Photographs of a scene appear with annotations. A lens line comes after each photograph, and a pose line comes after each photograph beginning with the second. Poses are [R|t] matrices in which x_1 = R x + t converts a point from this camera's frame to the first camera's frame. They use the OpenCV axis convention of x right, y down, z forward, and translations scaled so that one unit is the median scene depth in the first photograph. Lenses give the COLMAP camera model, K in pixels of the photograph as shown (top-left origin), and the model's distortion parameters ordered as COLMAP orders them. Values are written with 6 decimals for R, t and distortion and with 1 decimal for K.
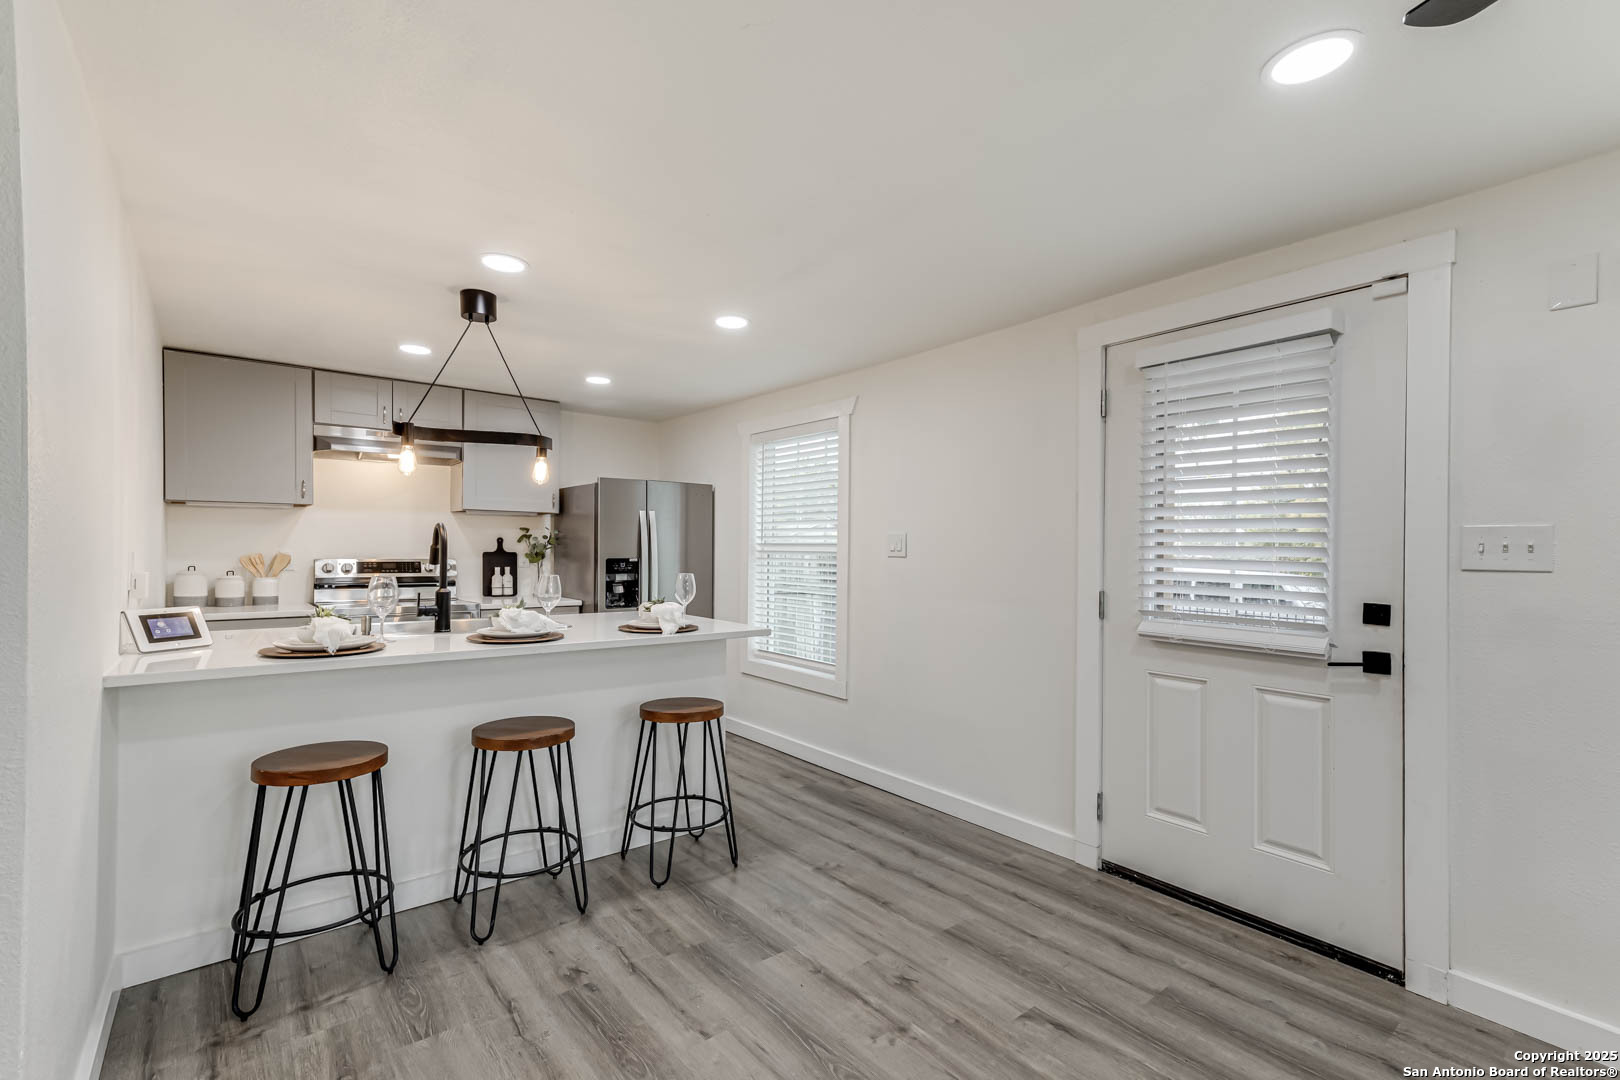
lens RADIAL K [[716.9, 0, 800.5], [0, 716.9, 549.7], [0, 0, 1]] dist [0.033466, -0.000256]
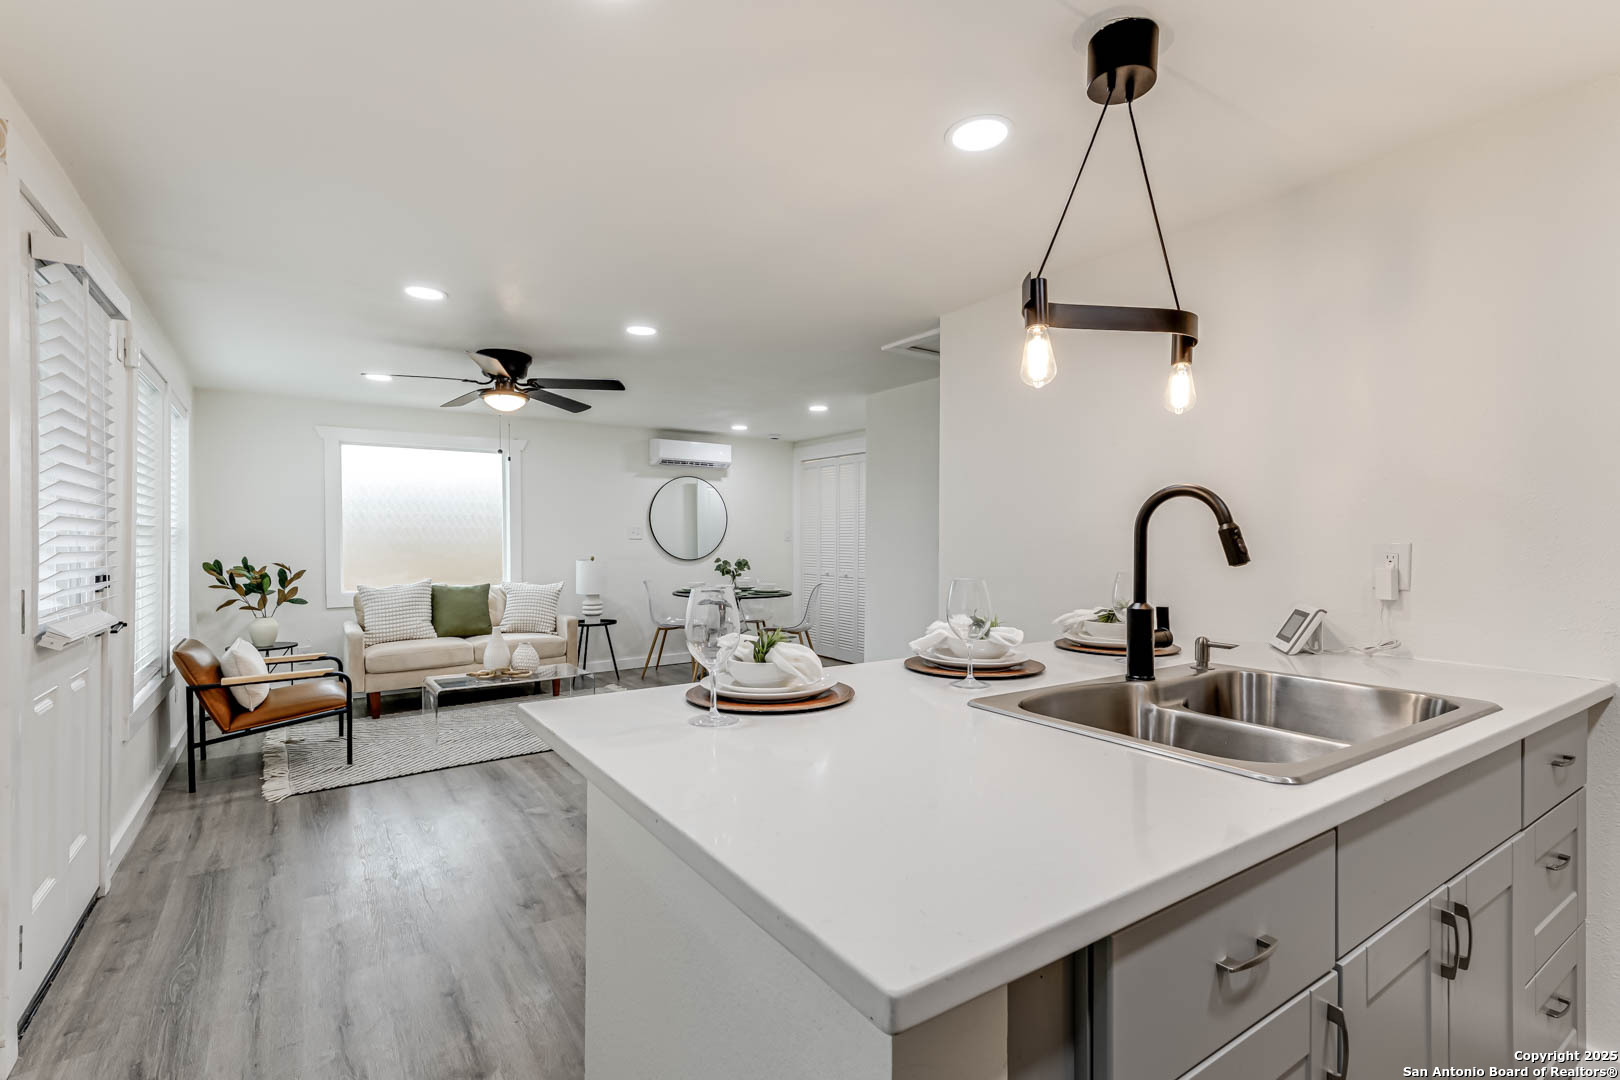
lens RADIAL K [[730.1, 0, 805.2], [0, 730.1, 549.5], [0, 0, 1]] dist [0.024142, -0.000478]
pose [[-0.997683, -0.008072, 0.067548, -0.163799], [-0.007522, 0.999937, 0.008383, 0.012842], [-0.067611, 0.007855, -0.997681, 0.958921]]
